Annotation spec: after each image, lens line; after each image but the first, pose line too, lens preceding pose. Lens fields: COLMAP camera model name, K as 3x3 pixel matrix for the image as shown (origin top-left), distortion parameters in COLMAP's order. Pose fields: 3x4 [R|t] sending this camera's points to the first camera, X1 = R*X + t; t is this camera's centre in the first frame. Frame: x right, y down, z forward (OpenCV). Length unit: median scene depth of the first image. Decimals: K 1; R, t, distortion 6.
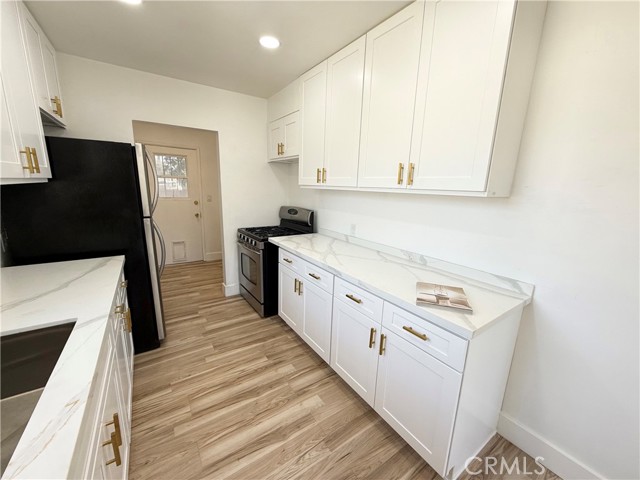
lens RADIAL K [[255.1, 0, 319.8], [0, 255.1, 239.9], [0, 0, 1]] dist [-0.002540, -0.000662]
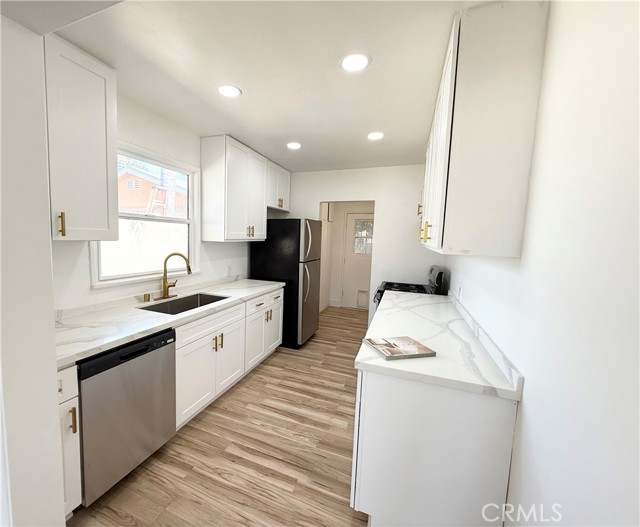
lens RADIAL K [[280.4, 0, 288.2], [0, 280.4, 262.4], [0, 0, 1]] dist [-0.003268, -0.000037]
pose [[0.542406, 0.060326, -0.837948, 0.771019], [-0.184880, 0.981538, -0.049009, 0.013613], [0.819521, 0.181503, 0.543545, -0.030988]]
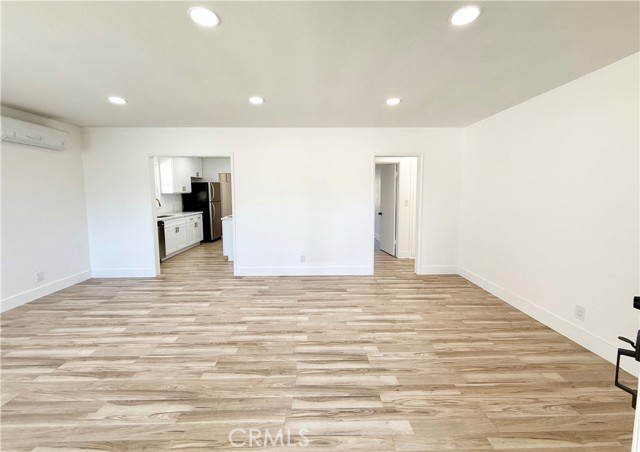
lens RADIAL K [[254.4, 0, 319.4], [0, 254.4, 217.0], [0, 0, 1]] dist [-0.000385, -0.000445]
pose [[0.837873, 0.021792, -0.545430, 2.592696], [-0.087088, 0.991741, -0.094160, 0.324840], [0.538873, 0.126395, 0.832851, -1.135139]]
